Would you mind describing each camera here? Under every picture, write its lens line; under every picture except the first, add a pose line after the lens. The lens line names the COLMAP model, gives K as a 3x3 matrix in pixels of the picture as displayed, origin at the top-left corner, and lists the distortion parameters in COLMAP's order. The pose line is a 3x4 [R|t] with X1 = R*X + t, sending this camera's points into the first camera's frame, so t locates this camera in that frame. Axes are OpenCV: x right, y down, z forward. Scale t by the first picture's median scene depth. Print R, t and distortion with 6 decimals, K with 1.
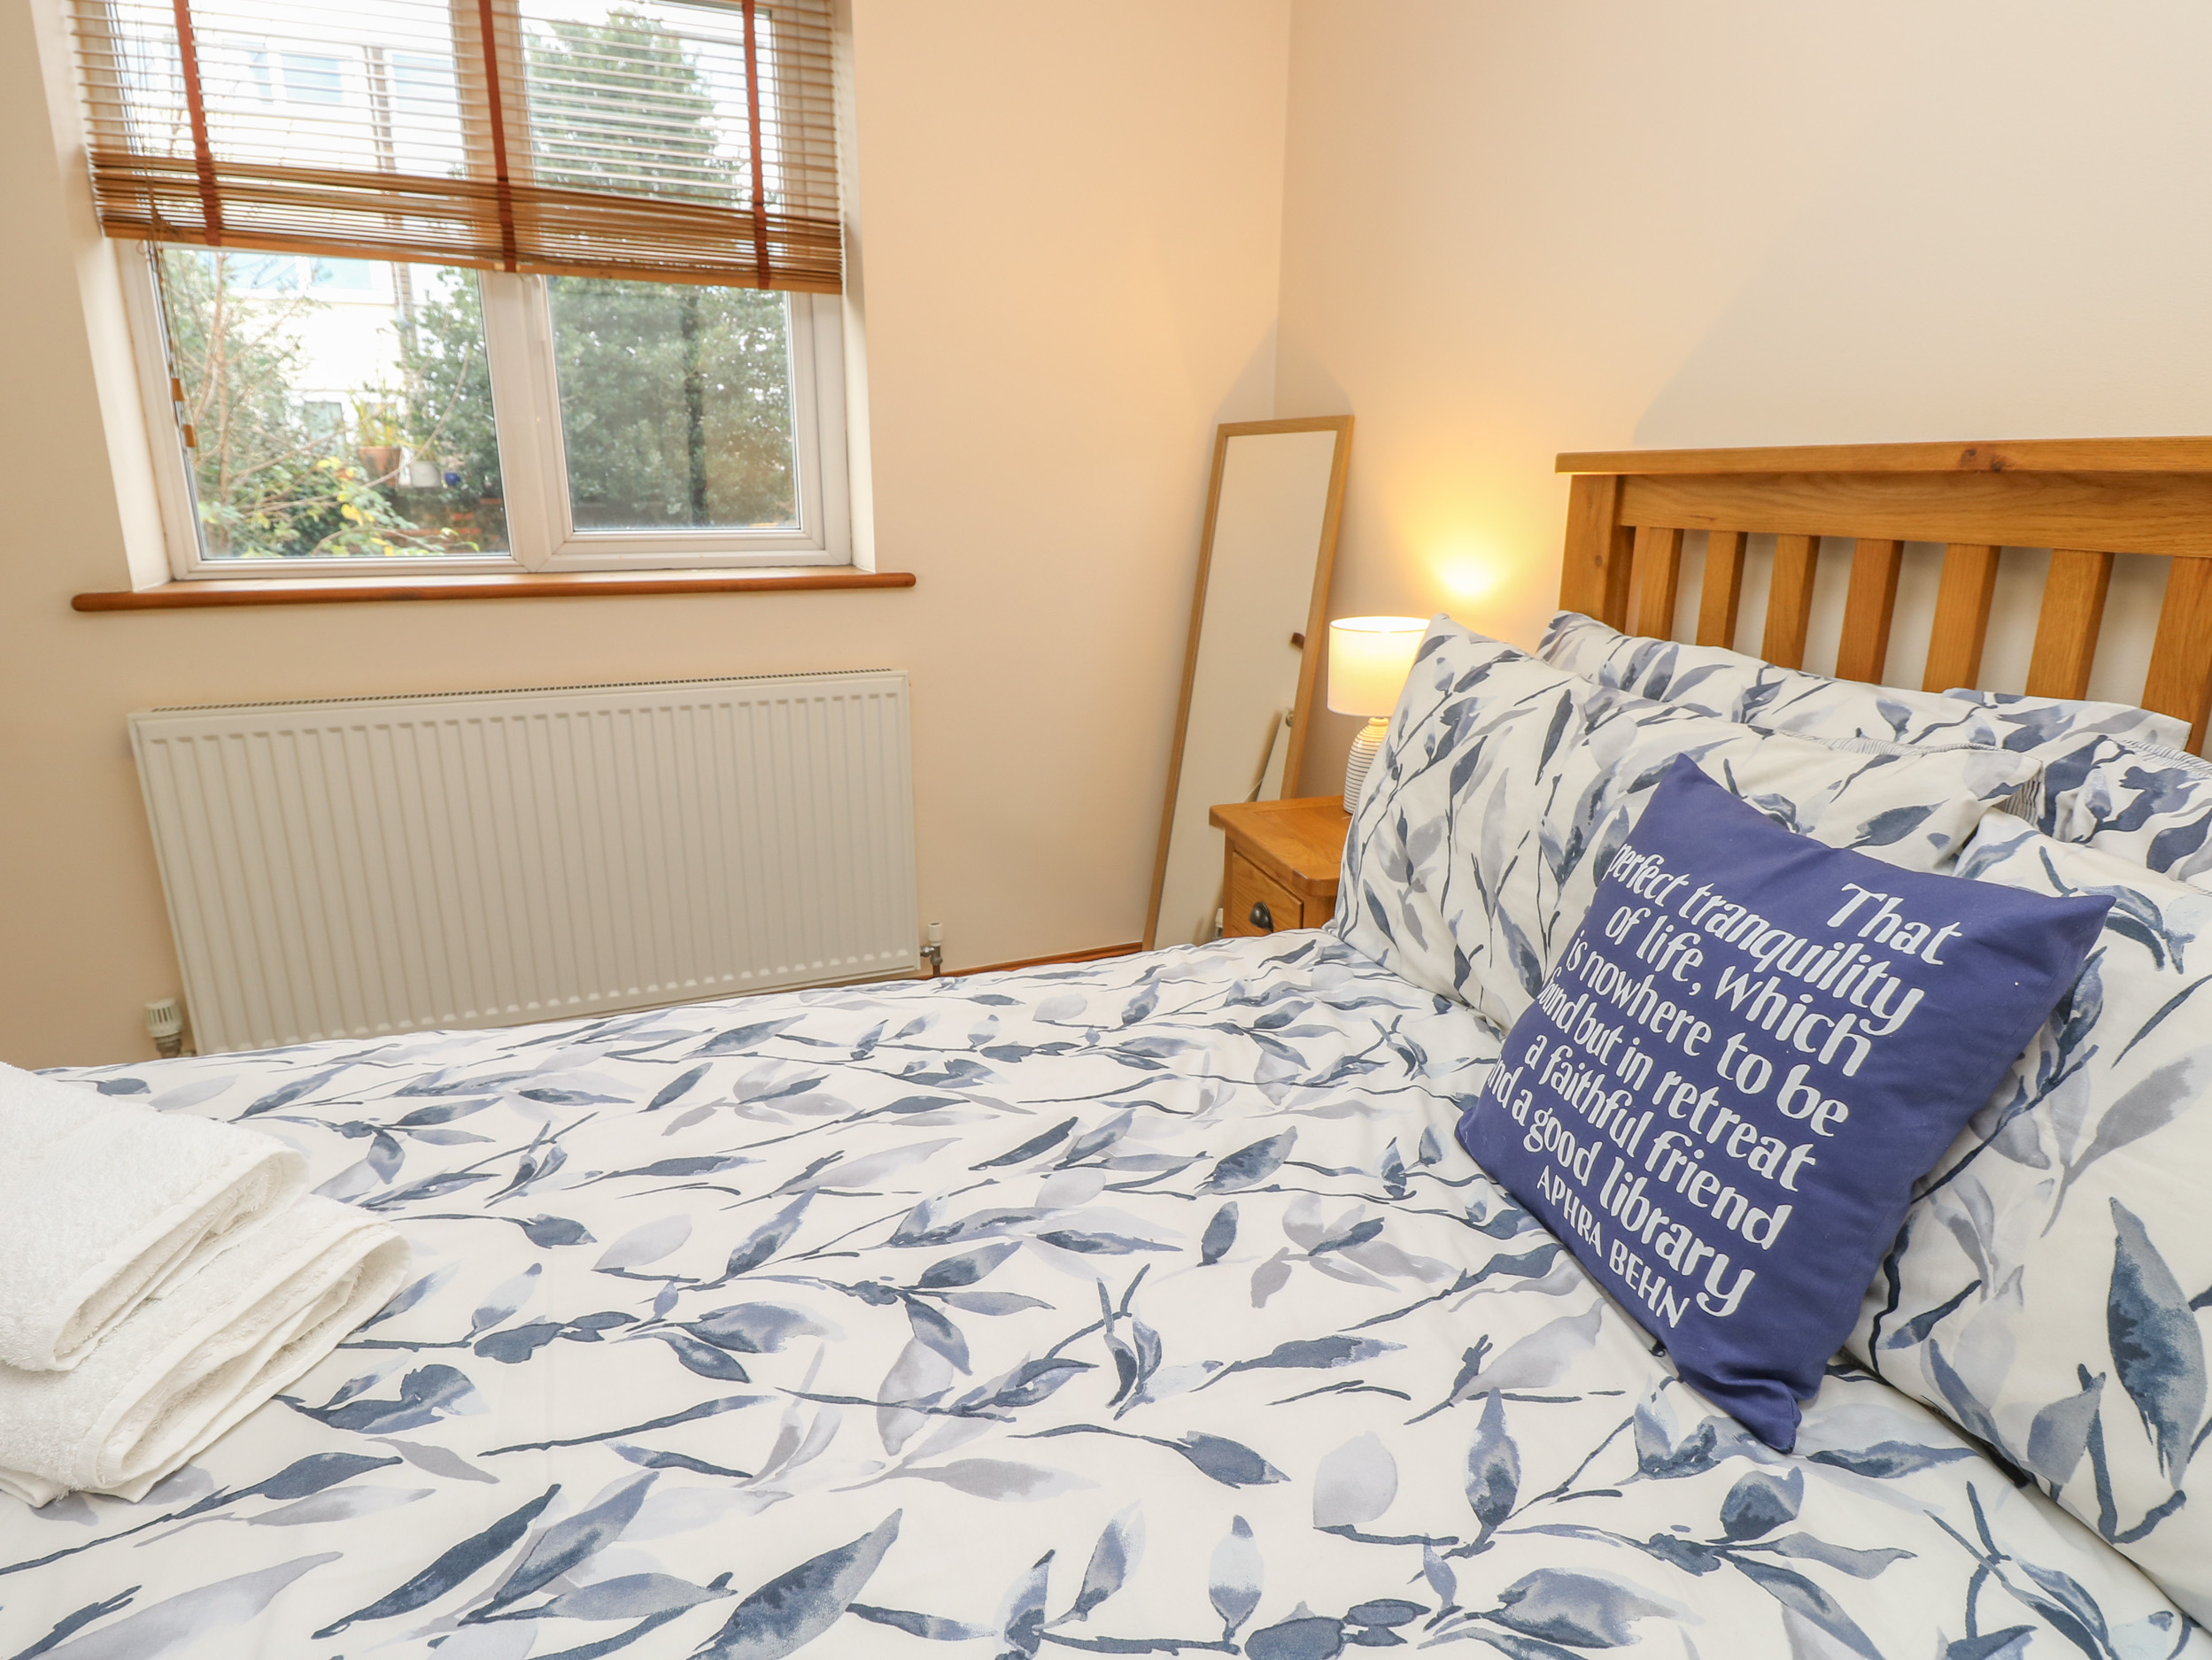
lens RADIAL K [[1158.9, 0, 1106.0], [0, 1158.9, 830.0], [0, 0, 1]] dist [0.001430, -0.014746]
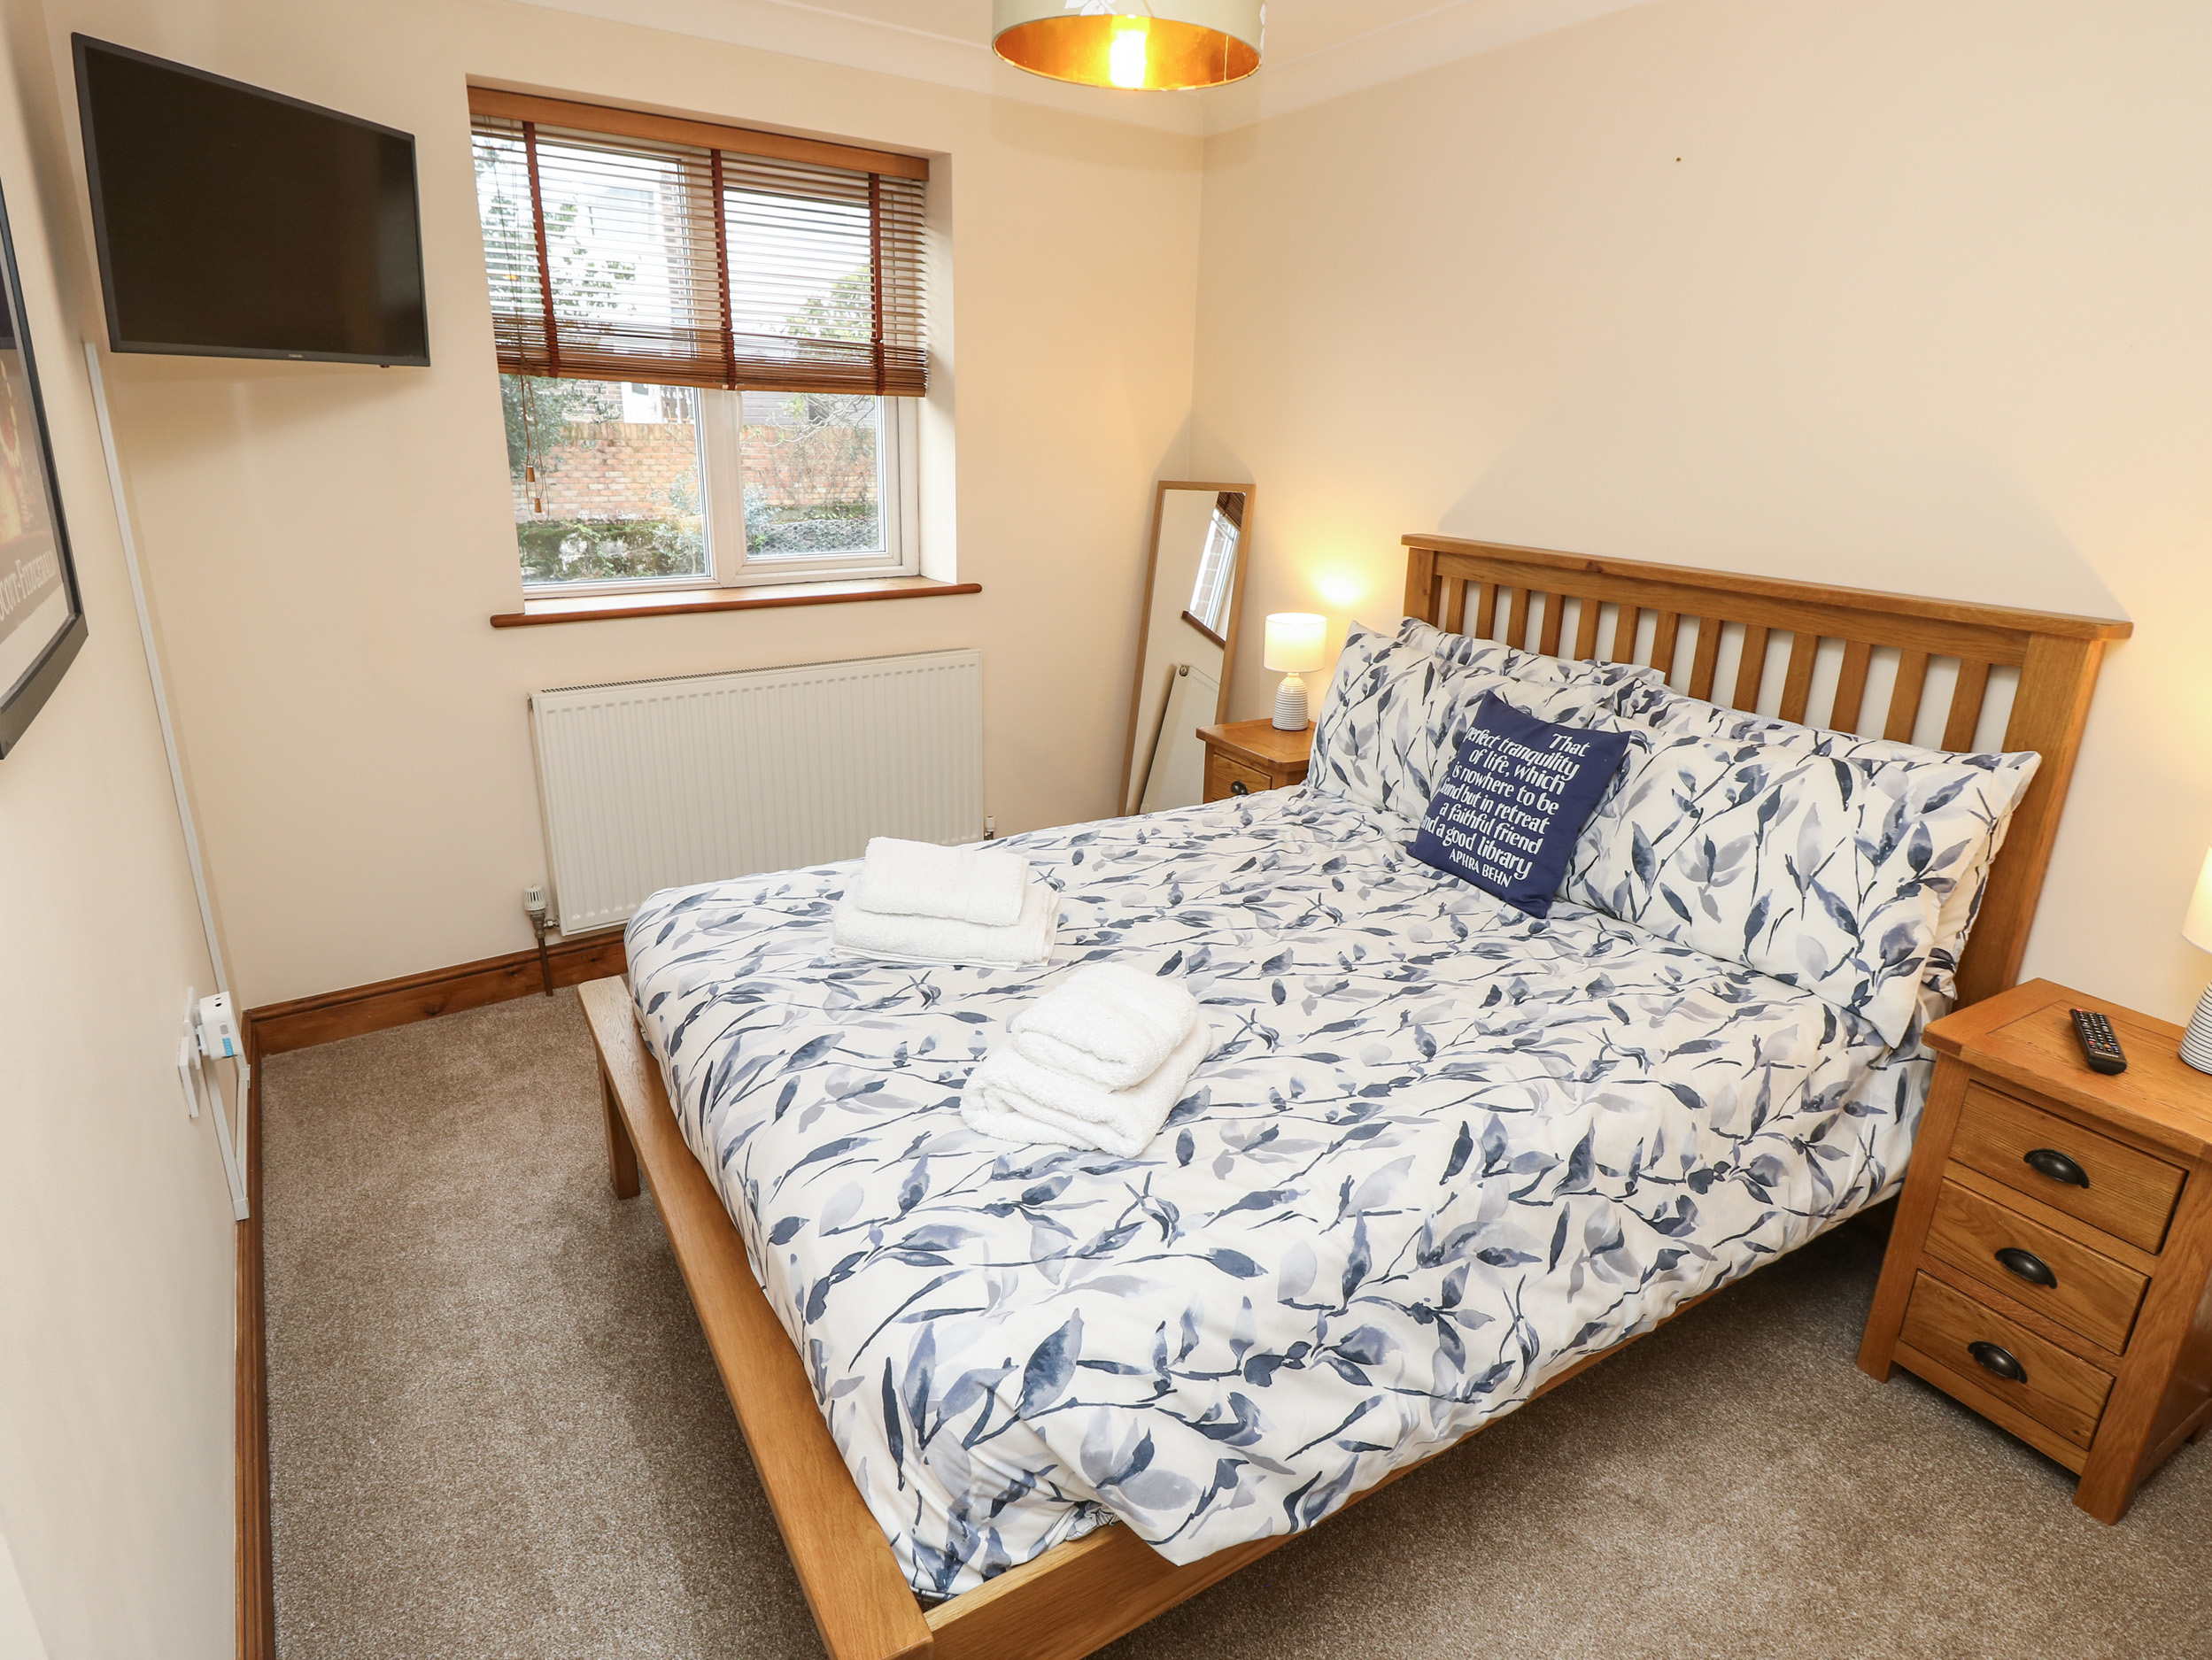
lens RADIAL K [[1130.2, 0, 1092.4], [0, 1130.2, 824.7], [0, 0, 1]] dist [-0.001805, -0.014871]
pose [[0.975114, -0.057970, 0.213993, -0.927437], [0.047654, 0.997454, 0.053061, 0.056388], [-0.216524, -0.041542, 0.975393, -1.272387]]
